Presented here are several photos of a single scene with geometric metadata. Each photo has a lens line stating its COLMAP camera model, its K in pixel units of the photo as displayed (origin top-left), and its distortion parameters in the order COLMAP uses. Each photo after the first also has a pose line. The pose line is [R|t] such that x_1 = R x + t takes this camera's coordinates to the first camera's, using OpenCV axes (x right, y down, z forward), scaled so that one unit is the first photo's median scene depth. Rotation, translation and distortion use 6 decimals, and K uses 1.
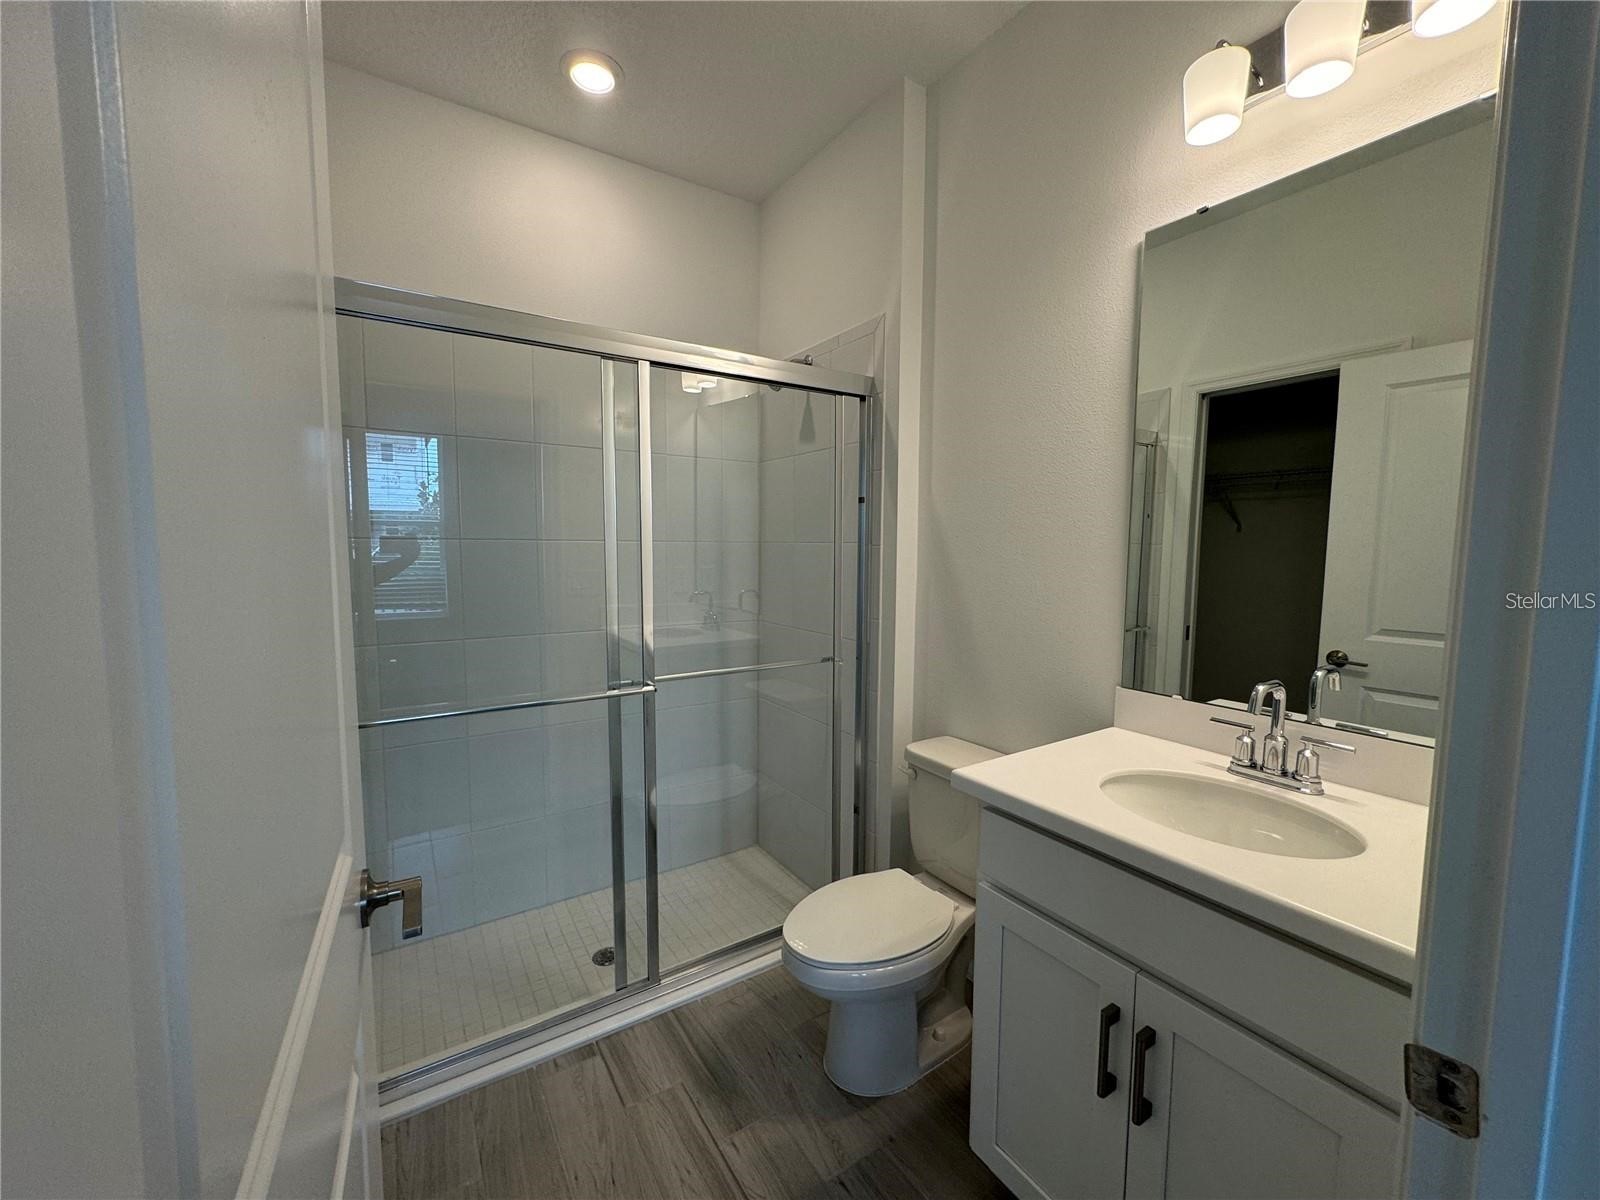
lens RADIAL K [[640.5, 0, 800.0], [0, 640.5, 600.0], [0, 0, 1]] dist [0.000248, -0.000014]
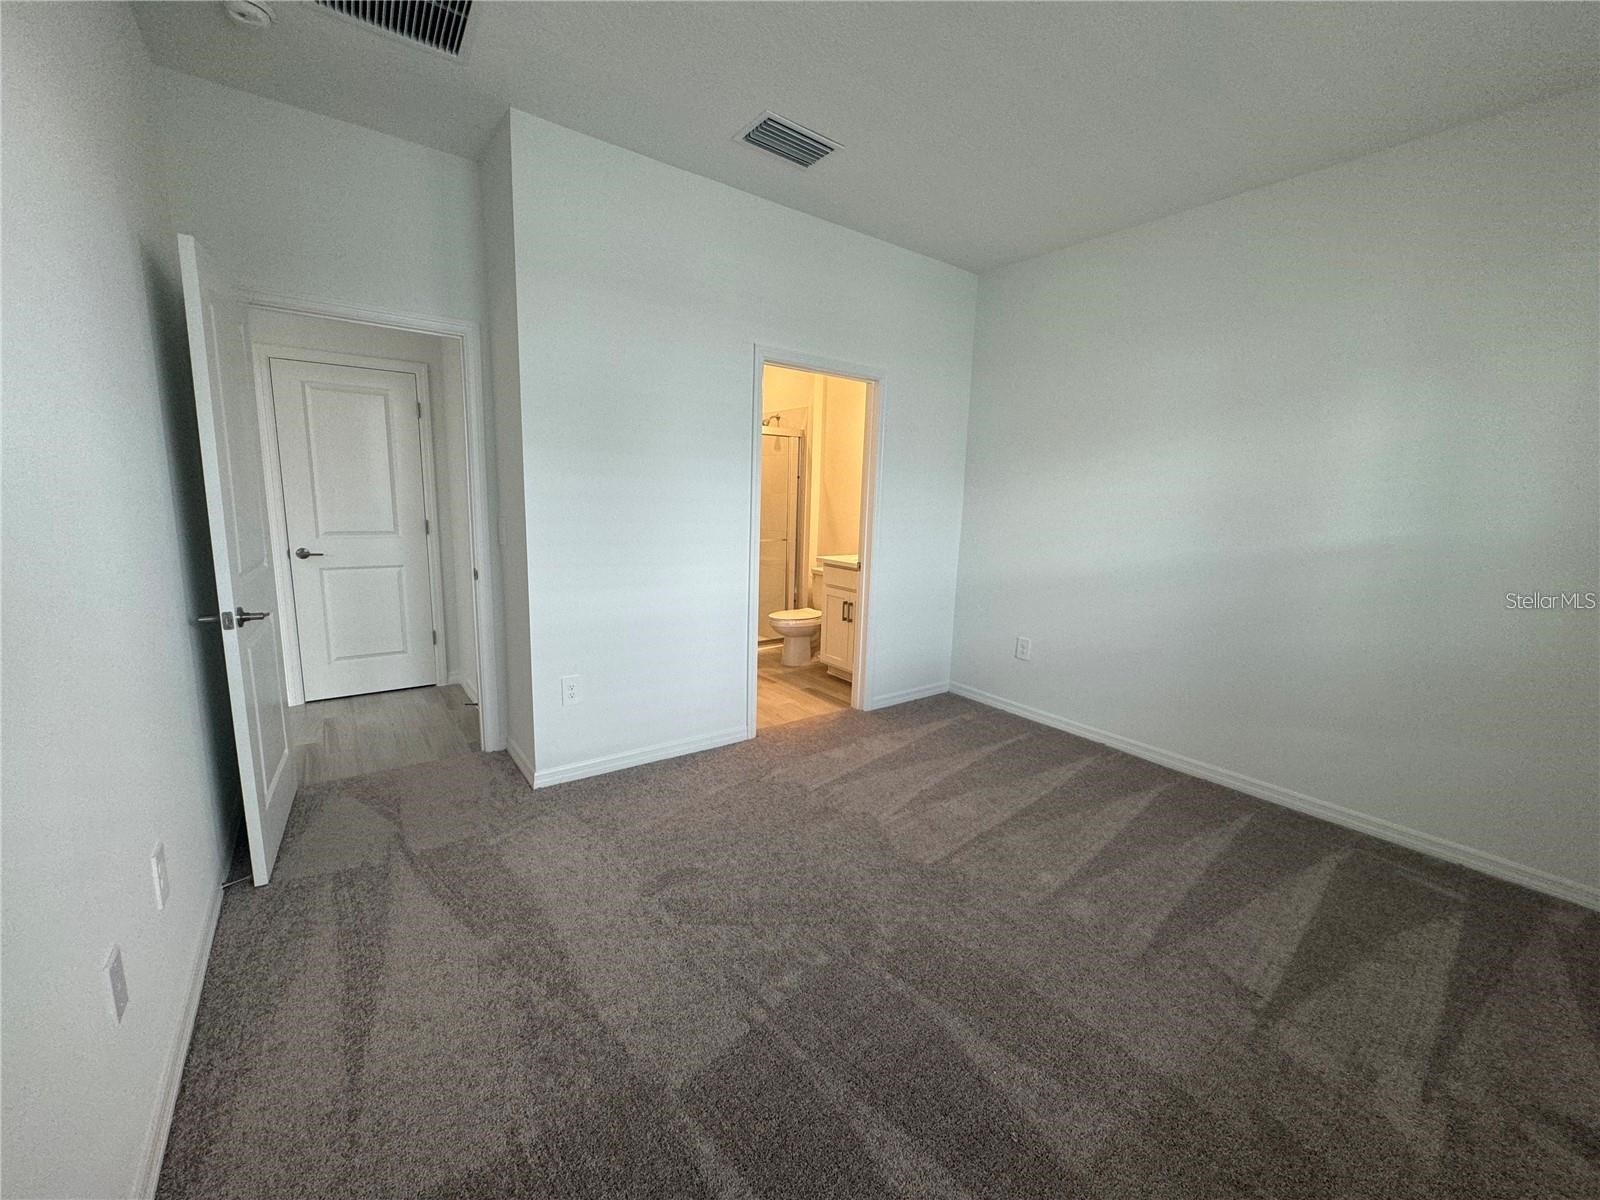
lens RADIAL K [[640.5, 0, 800.0], [0, 640.5, 600.0], [0, 0, 1]] dist [0.000248, -0.000014]
pose [[0.996008, 0.015066, 0.087989, -0.116613], [-0.024624, 0.993784, 0.108565, 0.048896], [-0.085806, -0.110298, 0.990188, -1.582294]]
